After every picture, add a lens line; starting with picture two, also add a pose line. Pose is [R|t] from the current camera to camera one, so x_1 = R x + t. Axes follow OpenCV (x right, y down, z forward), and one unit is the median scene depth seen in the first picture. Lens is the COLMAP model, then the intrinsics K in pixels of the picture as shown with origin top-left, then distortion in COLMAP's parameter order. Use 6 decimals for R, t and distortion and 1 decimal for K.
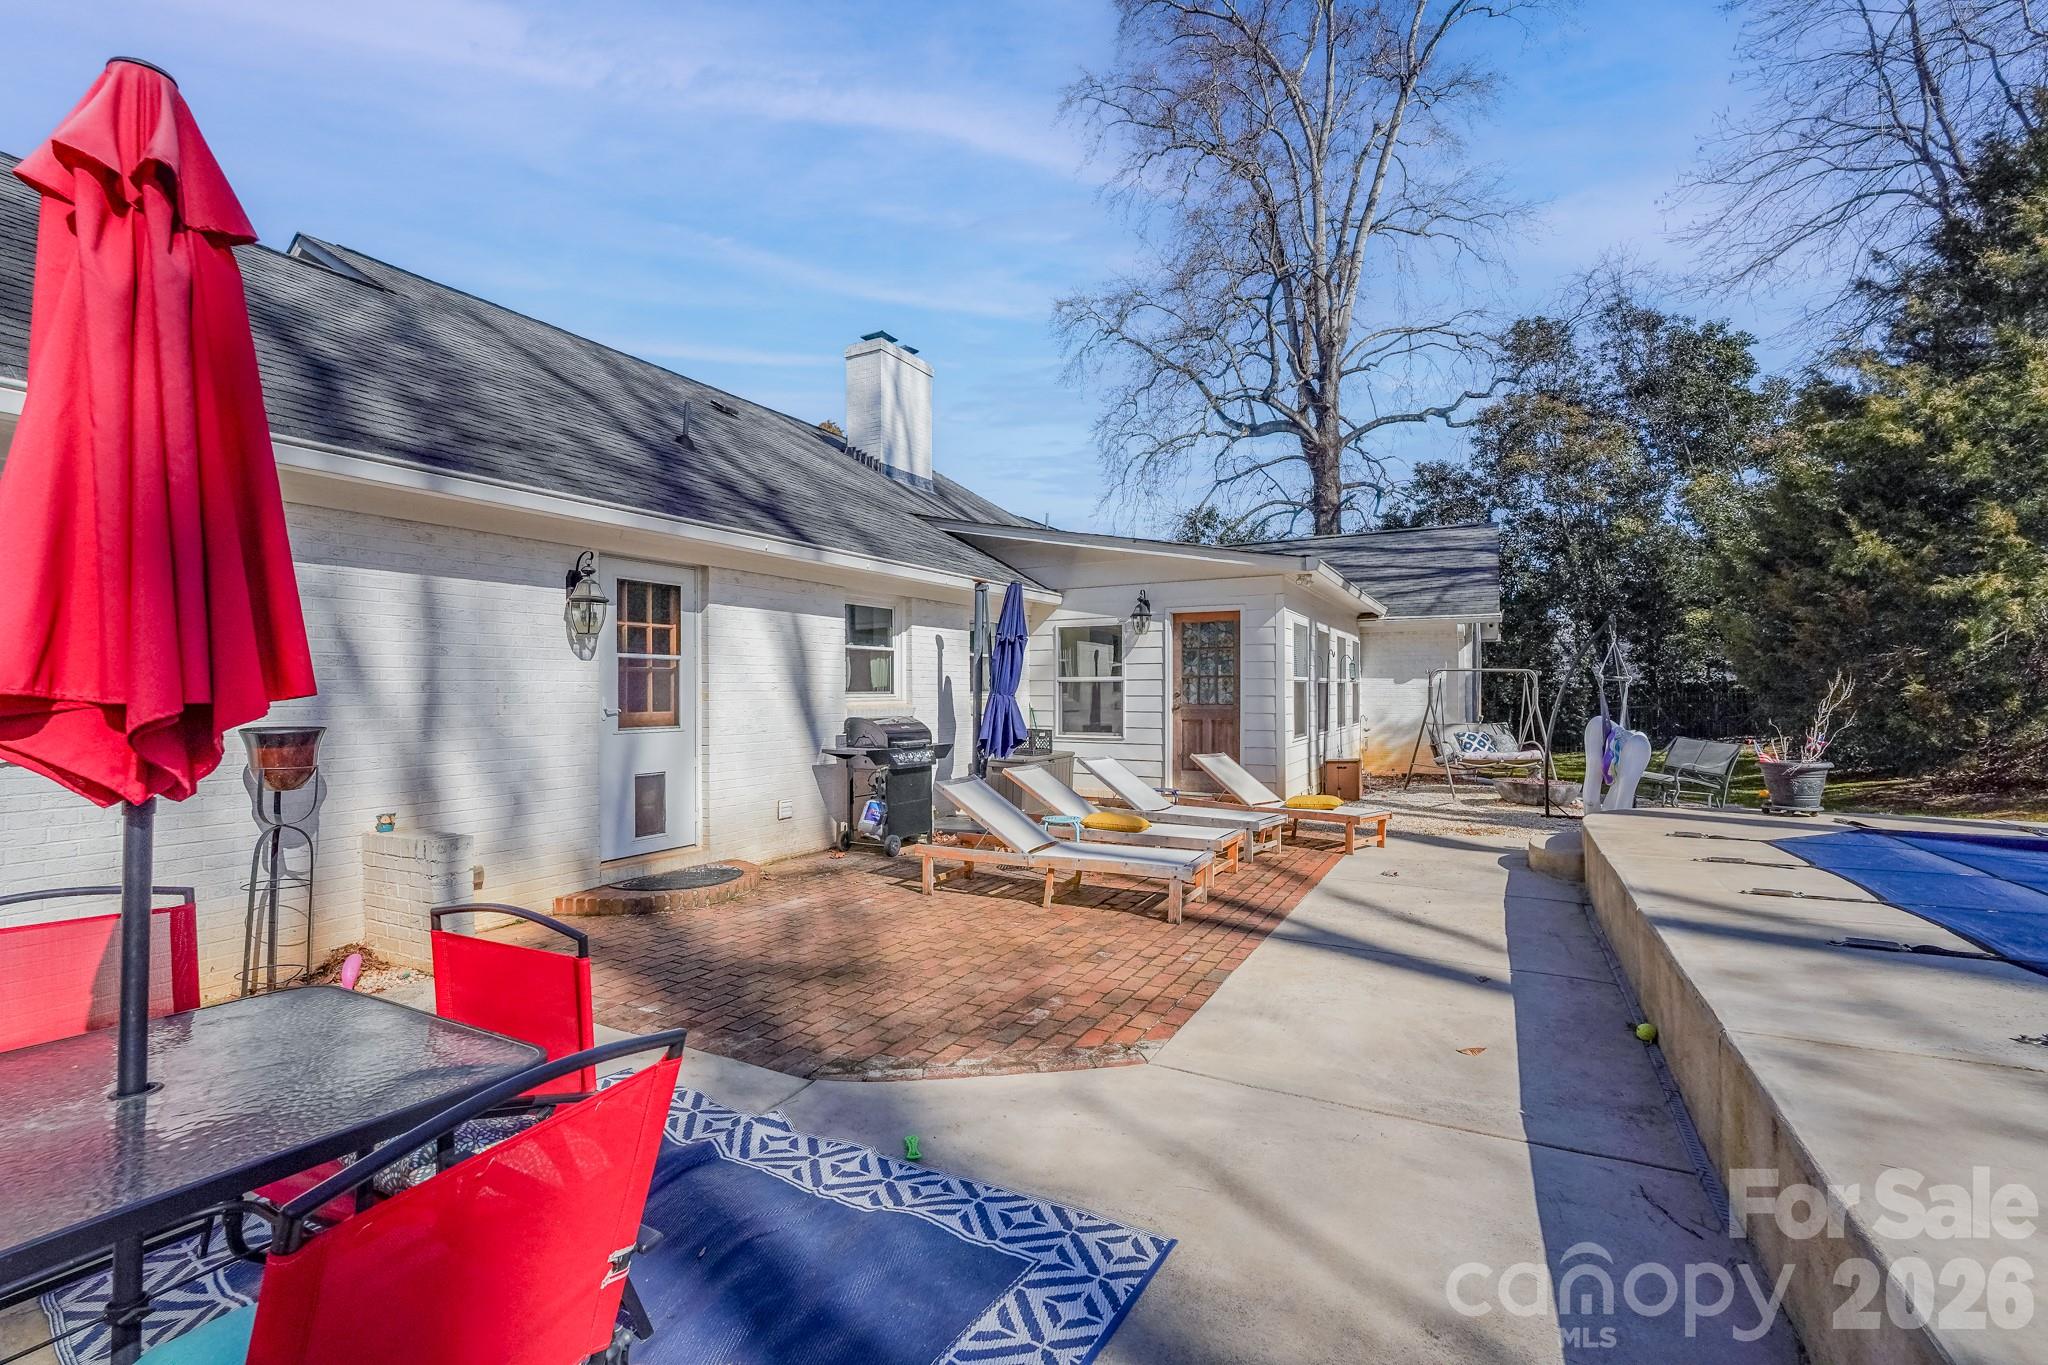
lens RADIAL K [[899.6, 0, 1017.3], [0, 899.6, 688.5], [0, 0, 1]] dist [-0.017815, 0.008857]
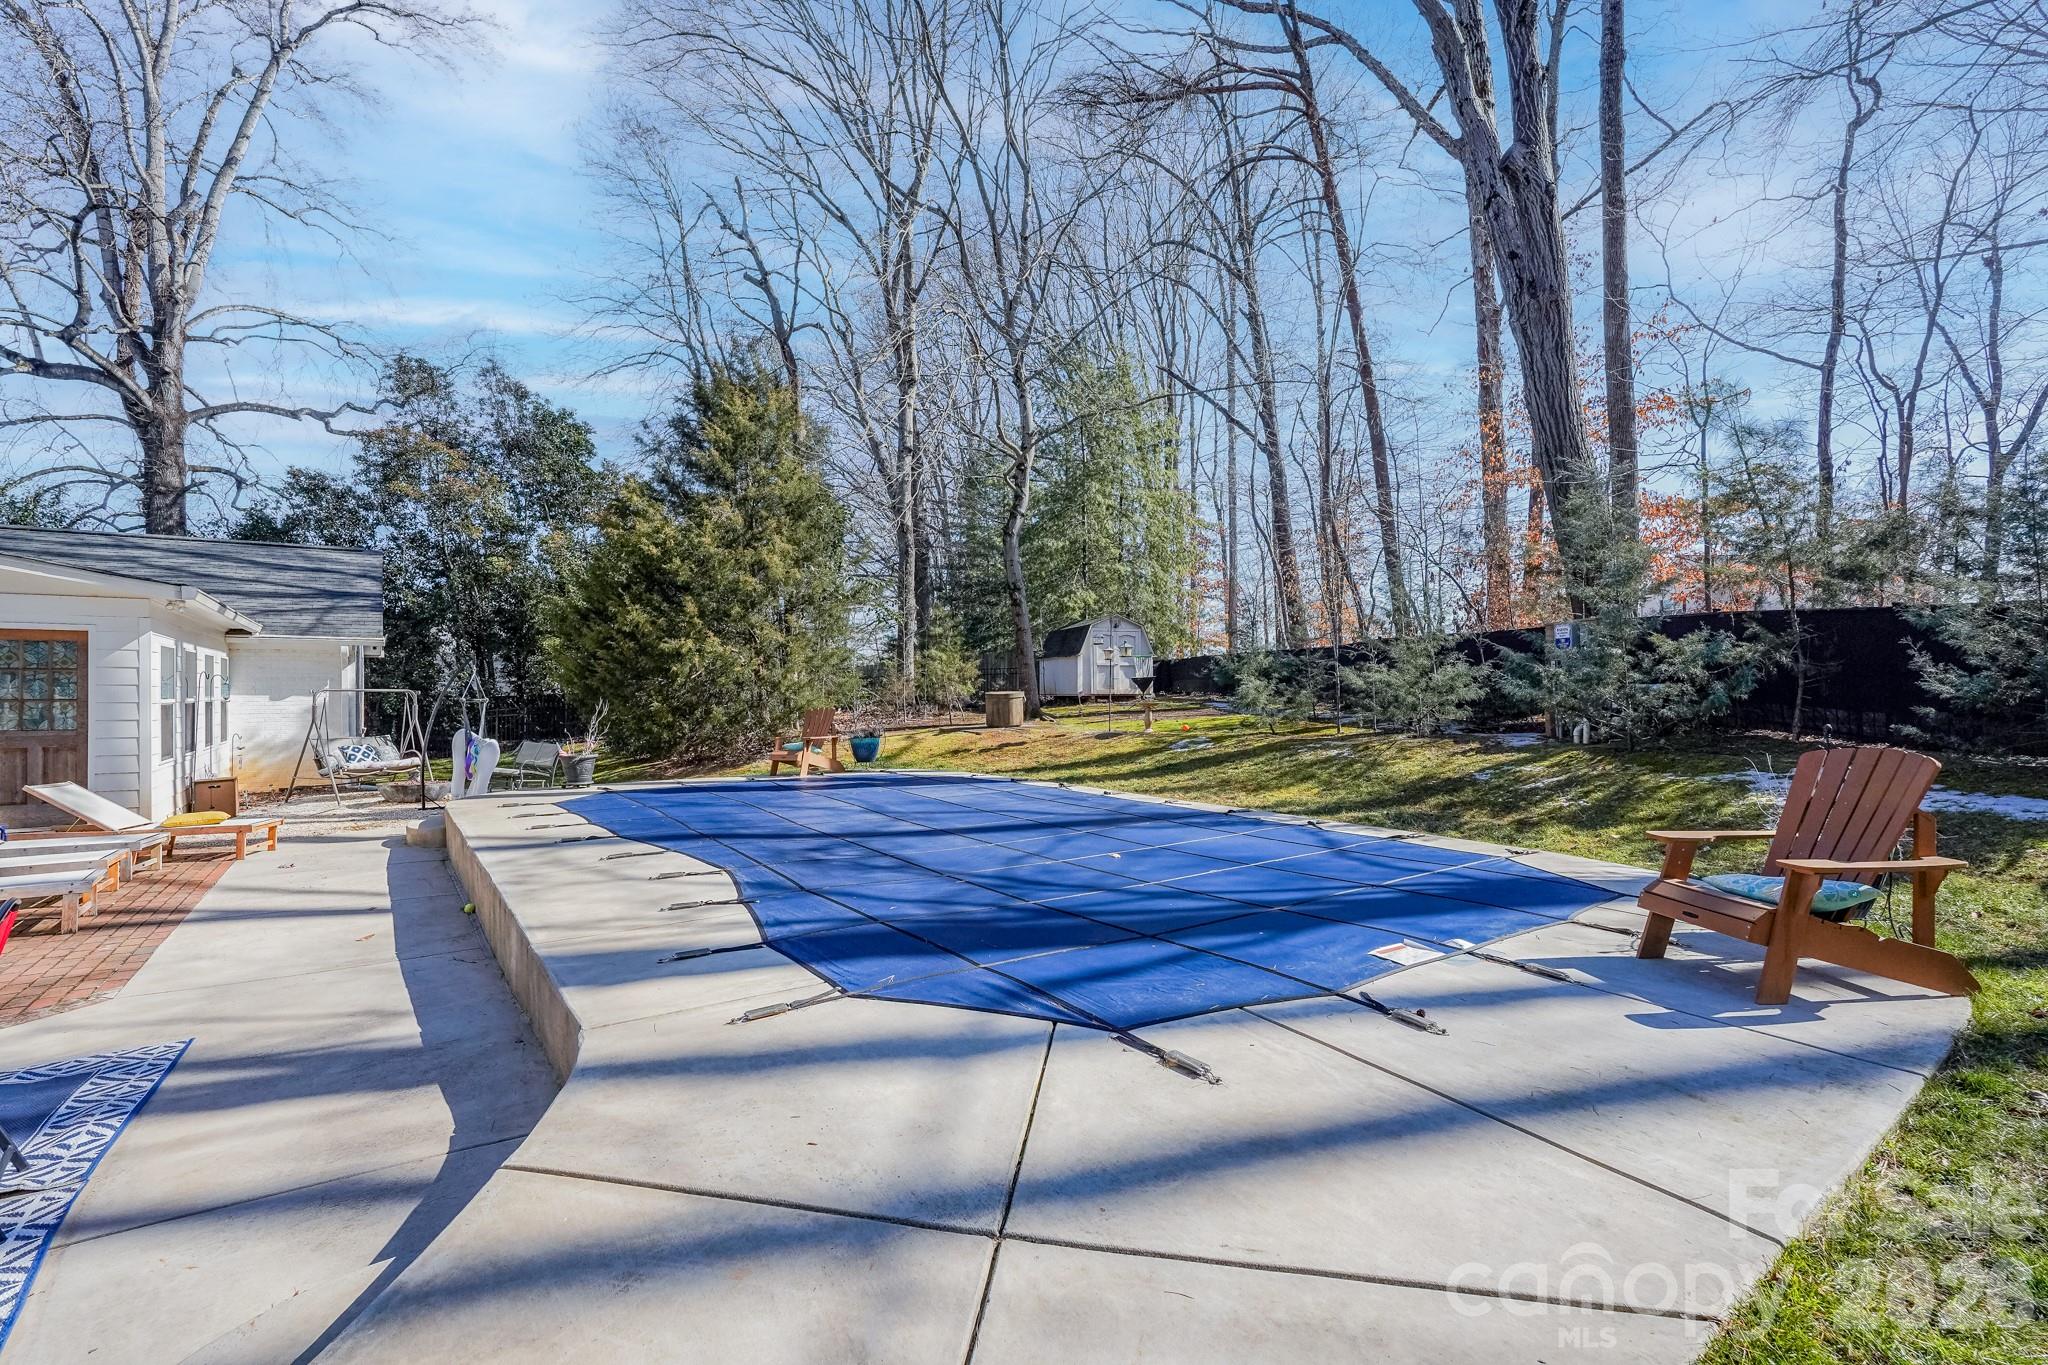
lens RADIAL K [[899.6, 0, 1017.3], [0, 899.6, 688.5], [0, 0, 1]] dist [-0.017815, 0.008857]
pose [[0.443110, 0.002848, 0.896463, -0.125493], [0.001321, 0.999992, -0.003830, -0.016244], [-0.896466, 0.002881, 0.443102, -0.232851]]
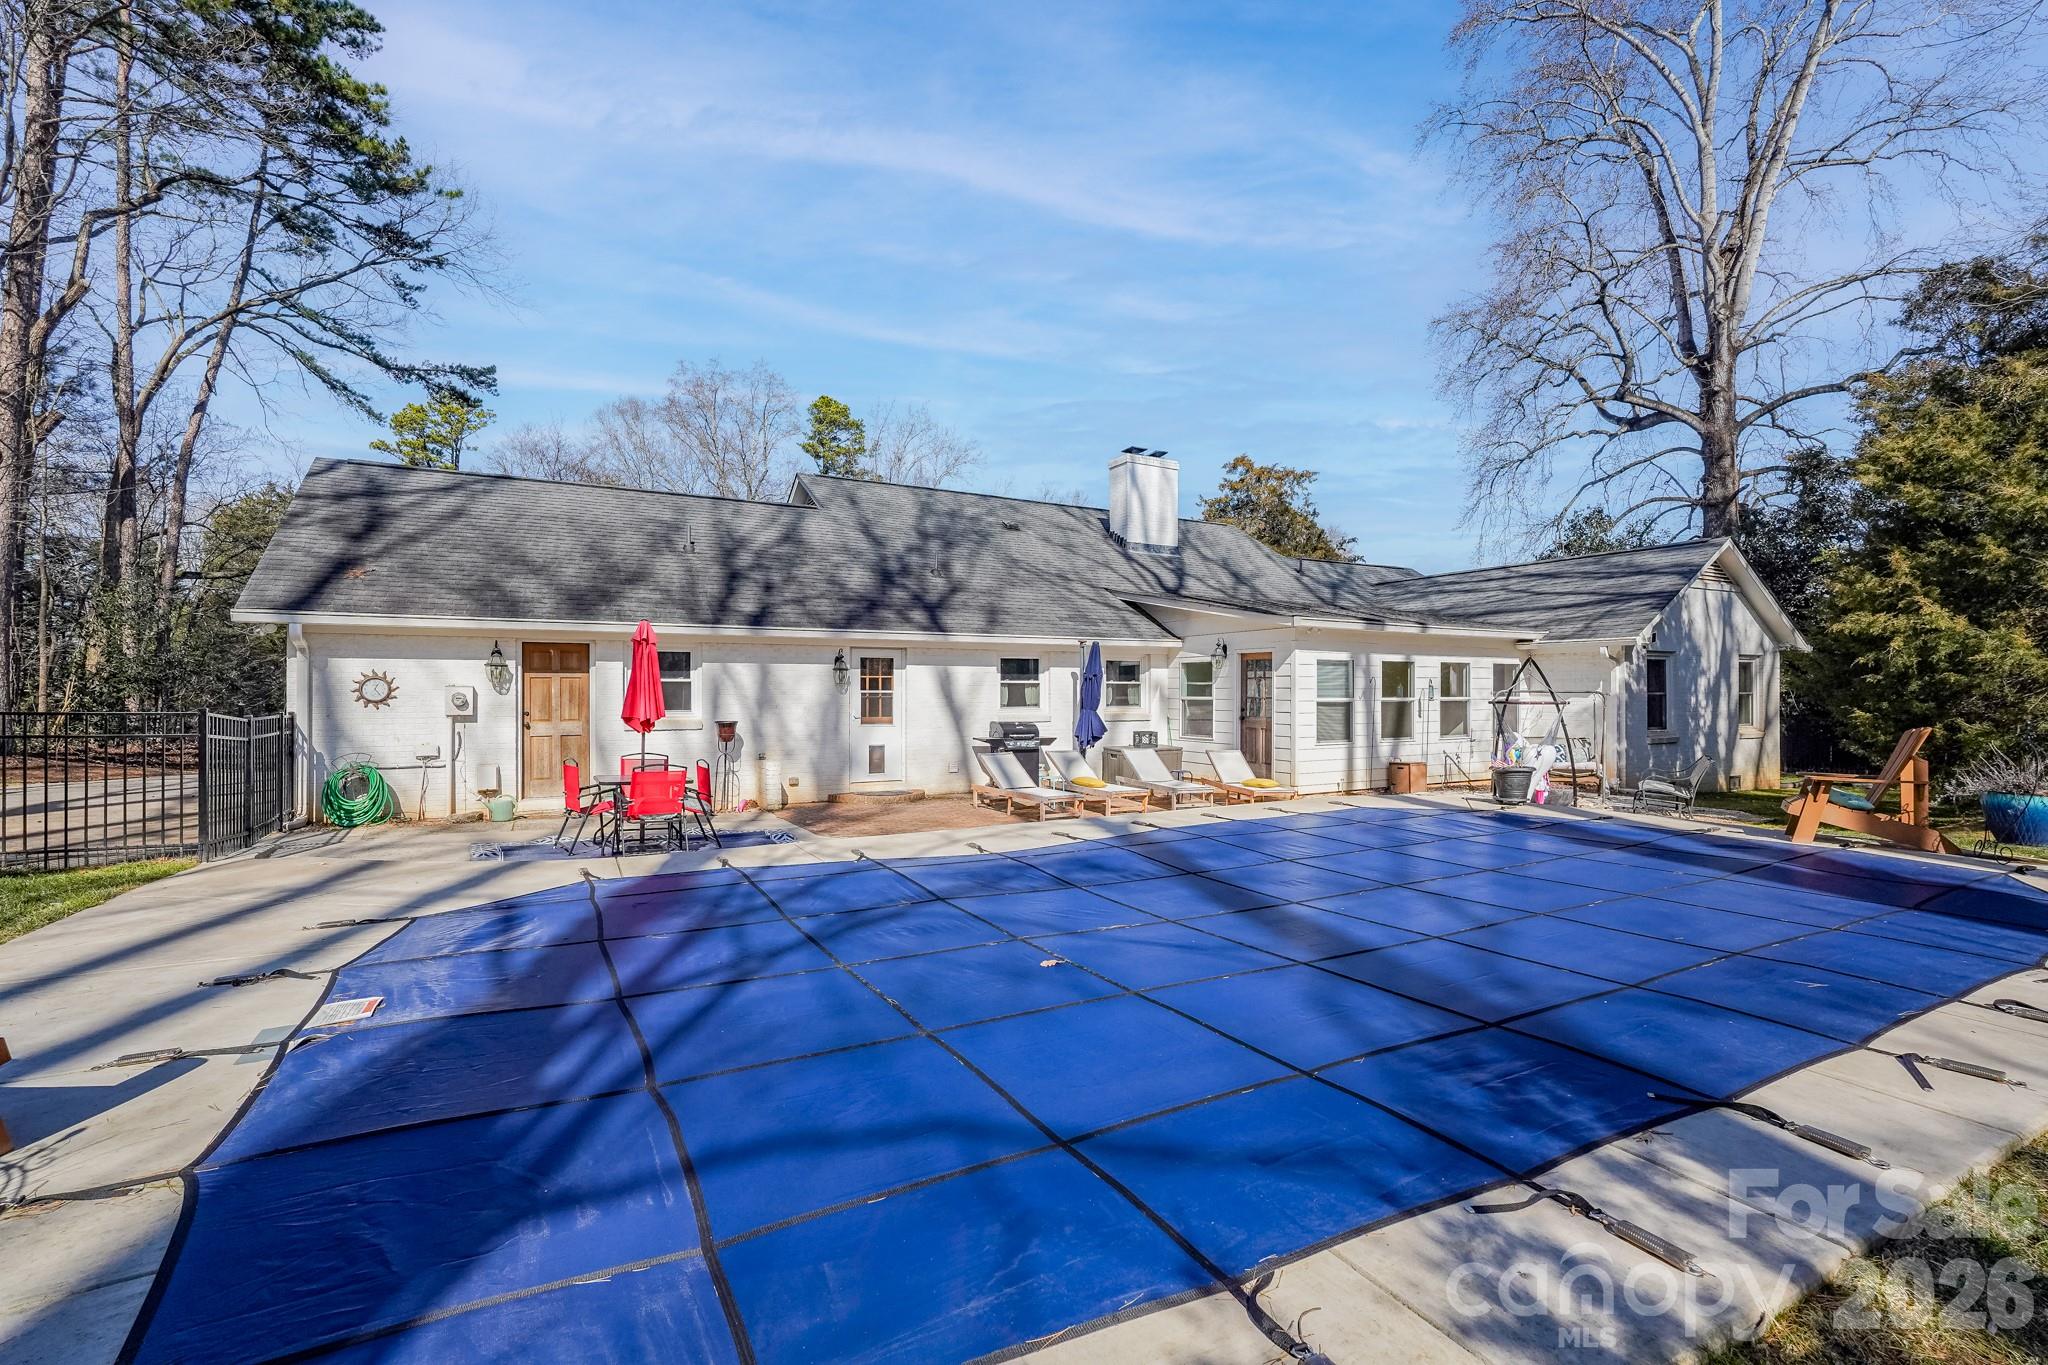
lens RADIAL K [[899.6, 0, 1017.3], [0, 899.6, 688.5], [0, 0, 1]] dist [-0.017815, 0.008857]
pose [[0.846739, 0.001129, -0.532007, 0.512622], [-0.001591, 0.999999, -0.000410, -0.021112], [0.532006, 0.001193, 0.846740, -0.332482]]
